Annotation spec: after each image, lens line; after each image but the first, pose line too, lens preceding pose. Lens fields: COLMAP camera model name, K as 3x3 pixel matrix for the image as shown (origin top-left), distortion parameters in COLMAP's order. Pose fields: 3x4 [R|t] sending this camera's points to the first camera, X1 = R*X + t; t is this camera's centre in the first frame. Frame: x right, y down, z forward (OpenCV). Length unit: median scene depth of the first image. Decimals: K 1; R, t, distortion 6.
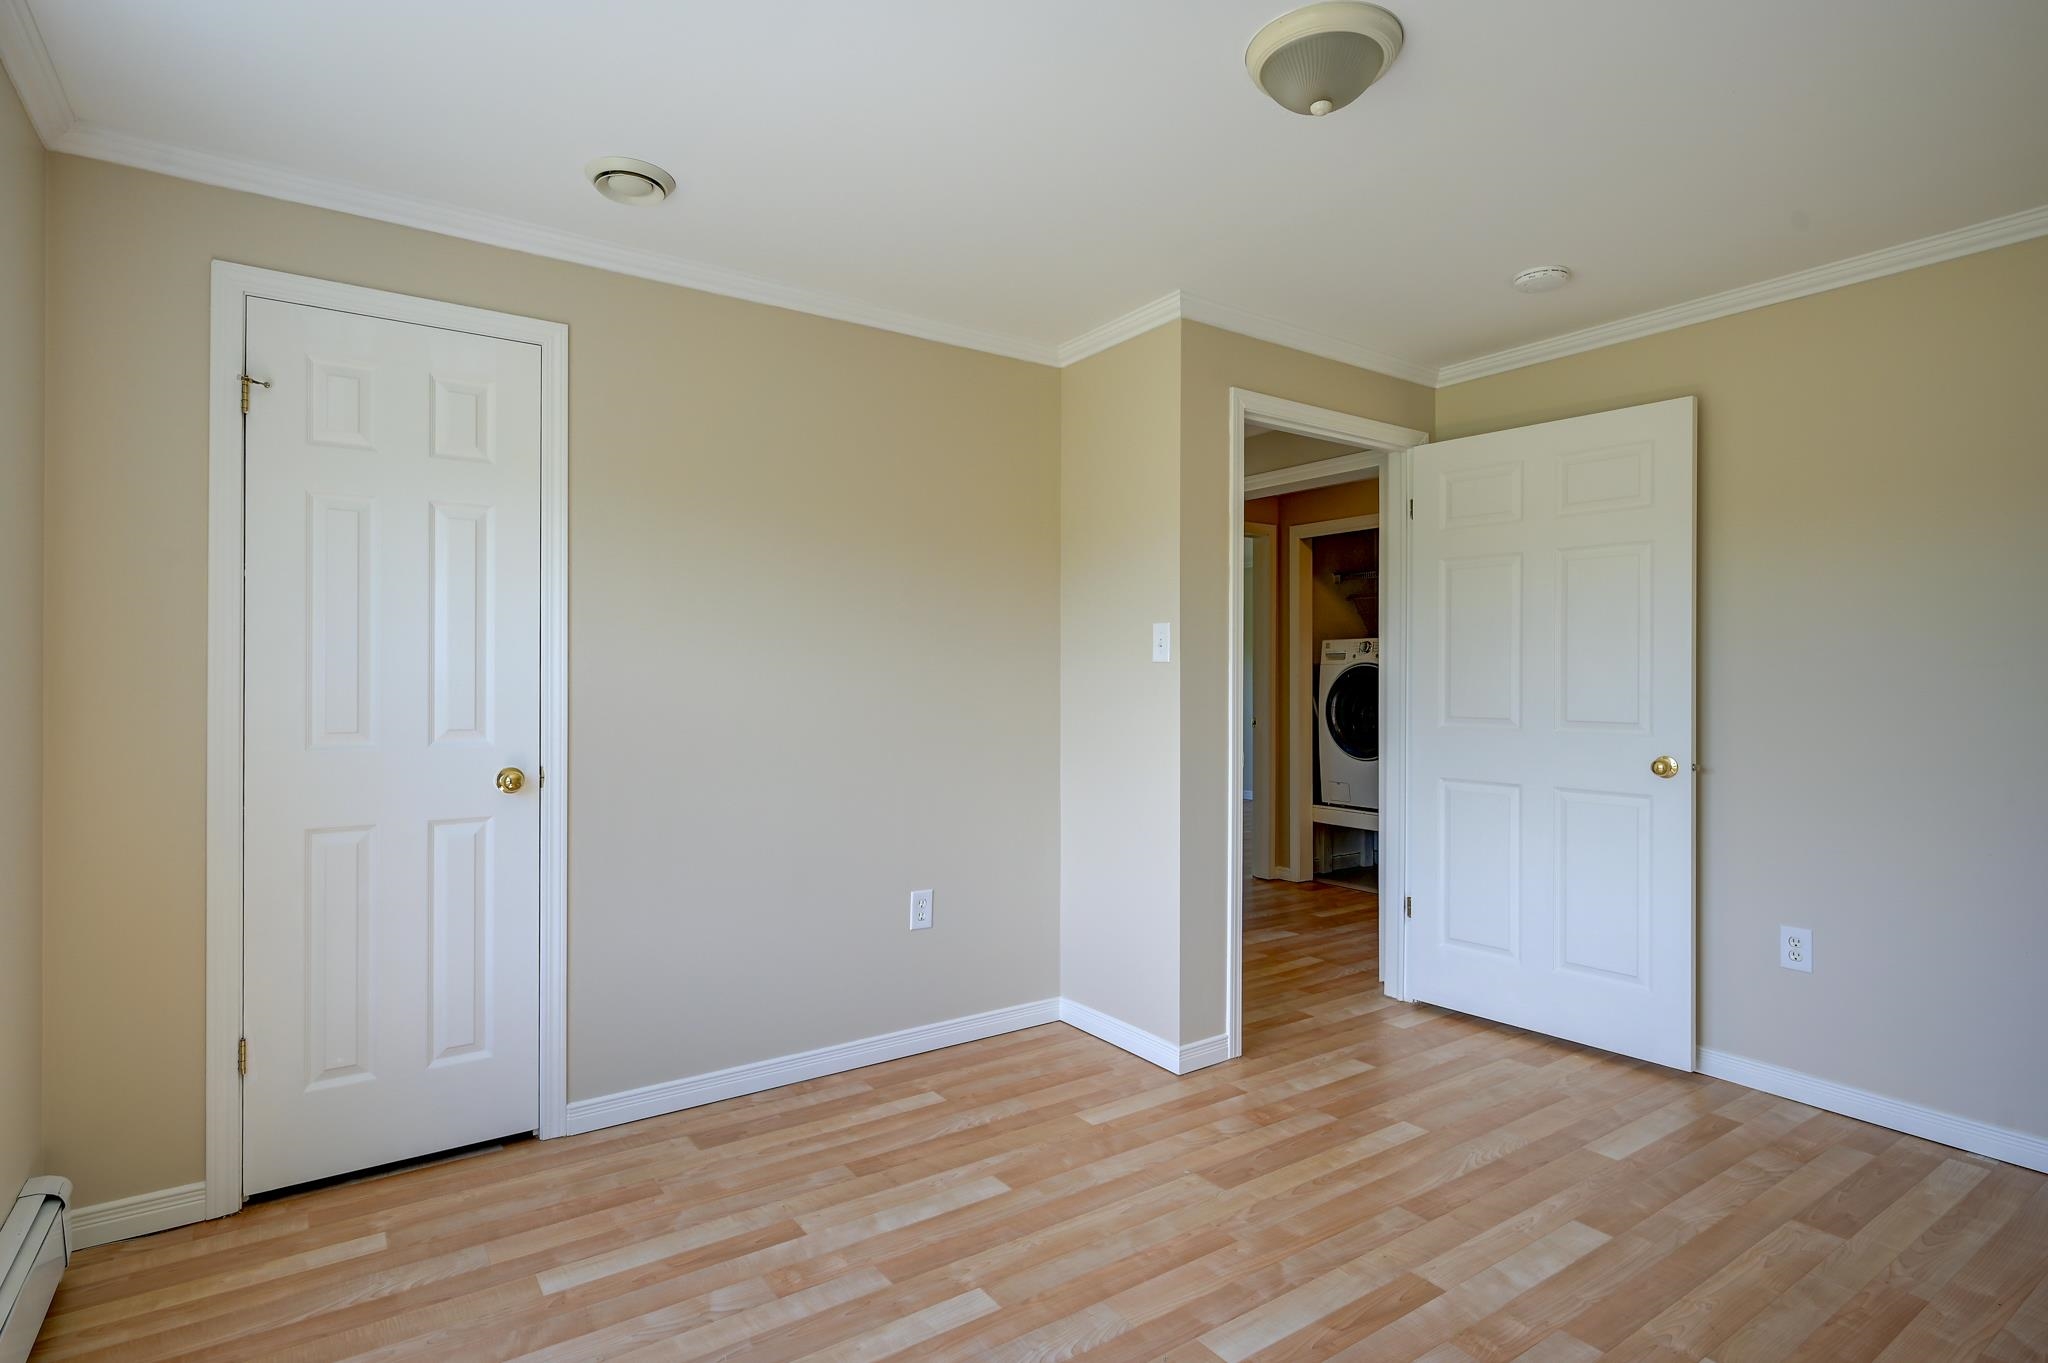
lens RADIAL K [[1032.9, 0, 1051.9], [0, 1032.9, 677.2], [0, 0, 1]] dist [0.000008, -0.001150]
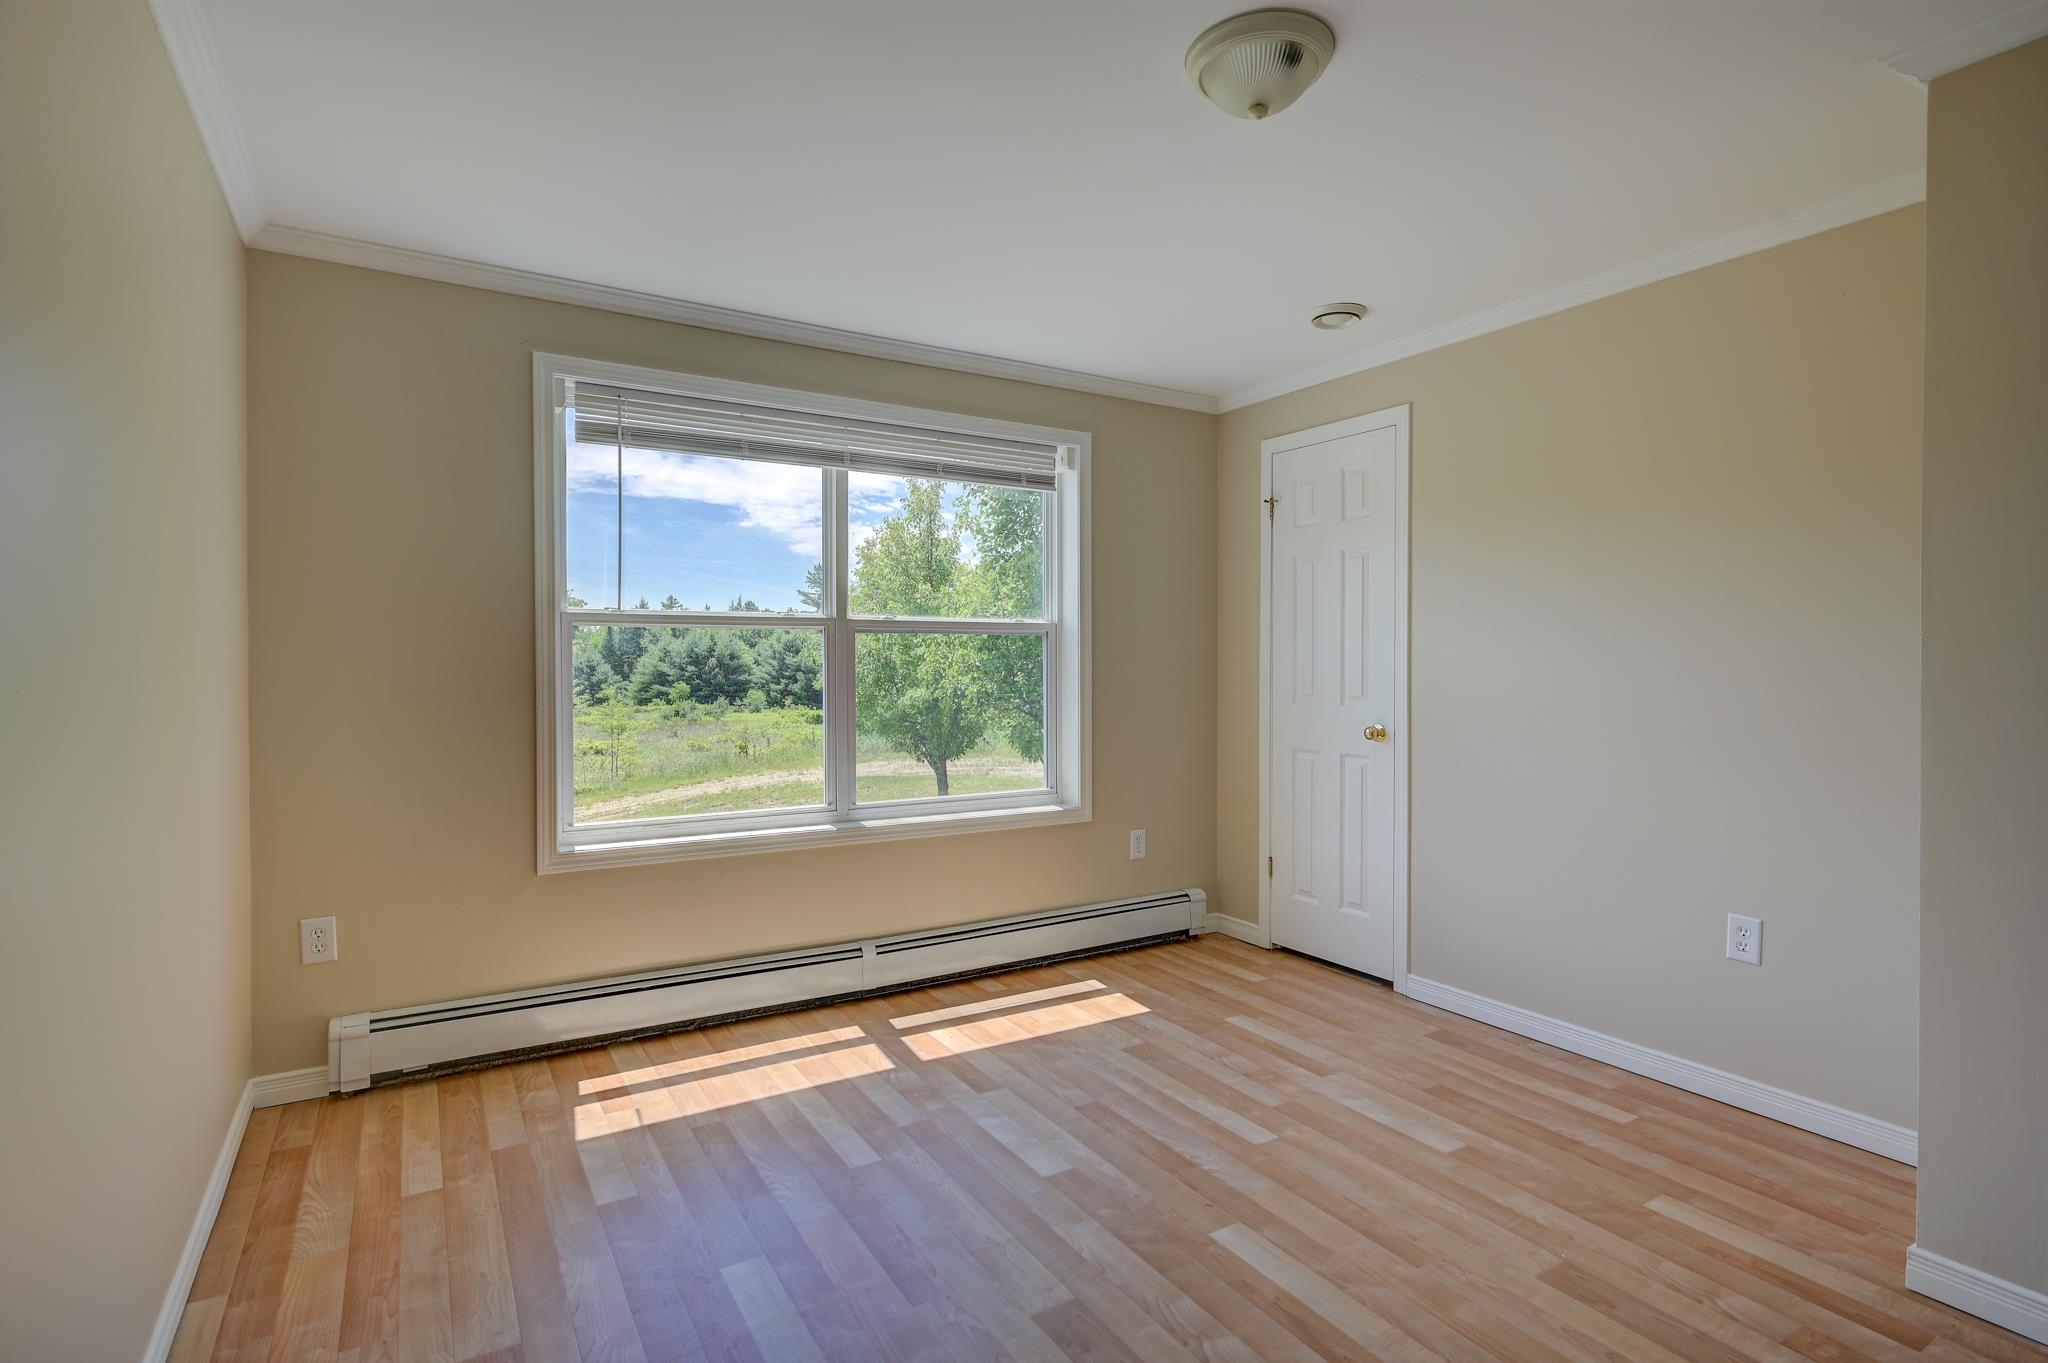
lens RADIAL K [[1032.9, 0, 1032.7], [0, 1032.9, 668.7], [0, 0, 1]] dist [0.000008, -0.001150]
pose [[-0.073323, 0.000394, -0.997308, 0.993944], [-0.002949, 0.999995, 0.000612, 0.011965], [0.997304, 0.002986, -0.073321, 0.645753]]
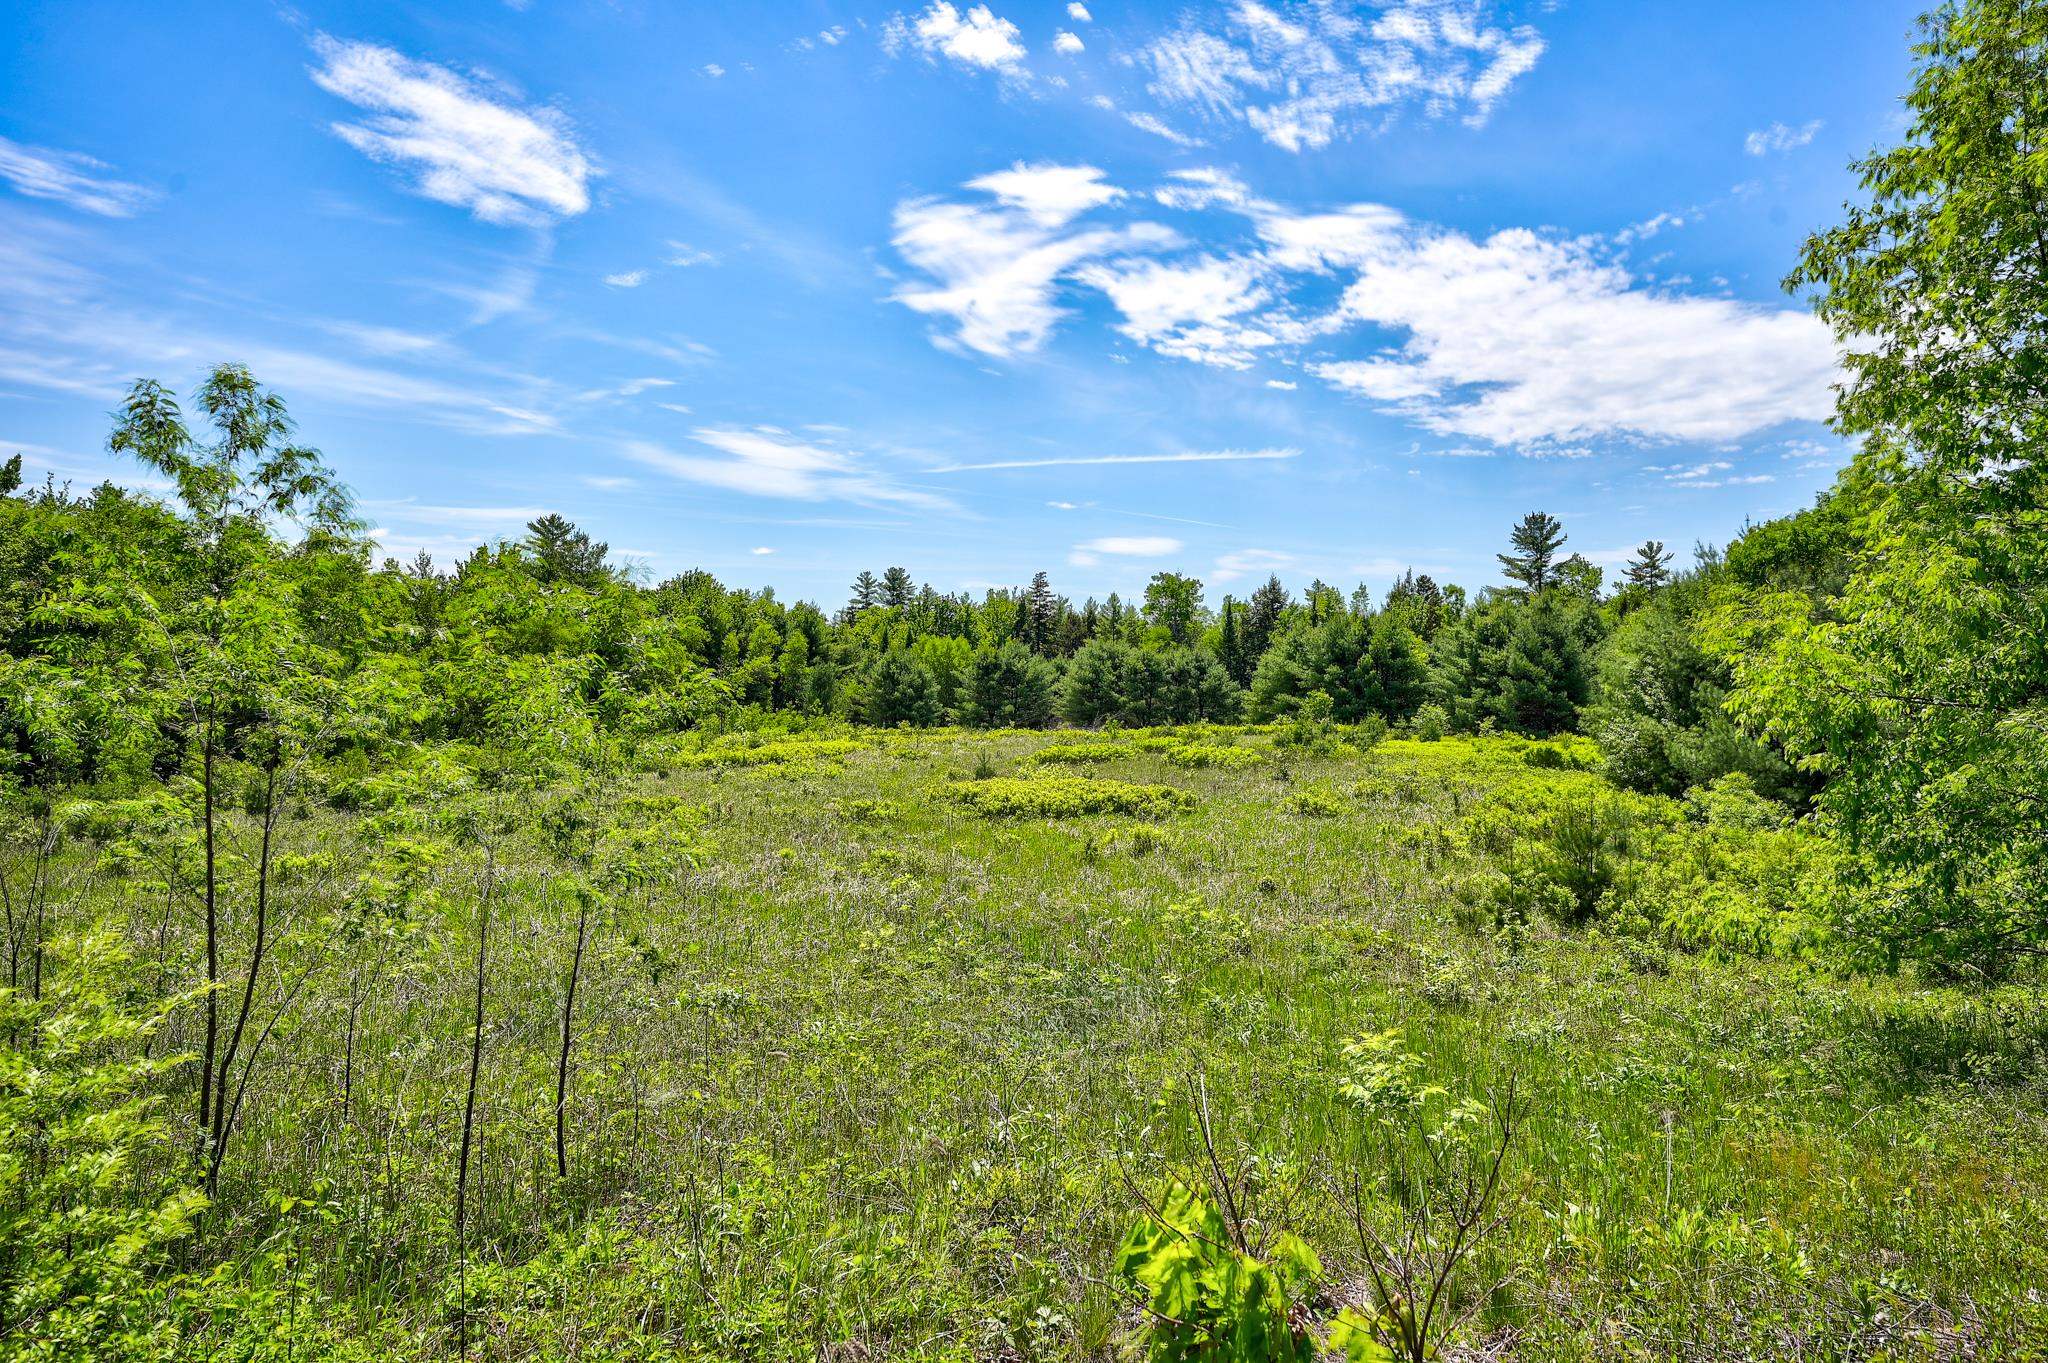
lens RADIAL K [[1248.4, 0, 1035.3], [0, 1248.4, 680.2], [0, 0, 1]] dist [-0.003864, -0.000188]
pose [[-0.599282, -0.009357, -0.800483, 0.755808], [-0.017291, 0.999850, 0.001257, 0.022907], [0.800351, 0.014595, -0.599354, 0.562324]]
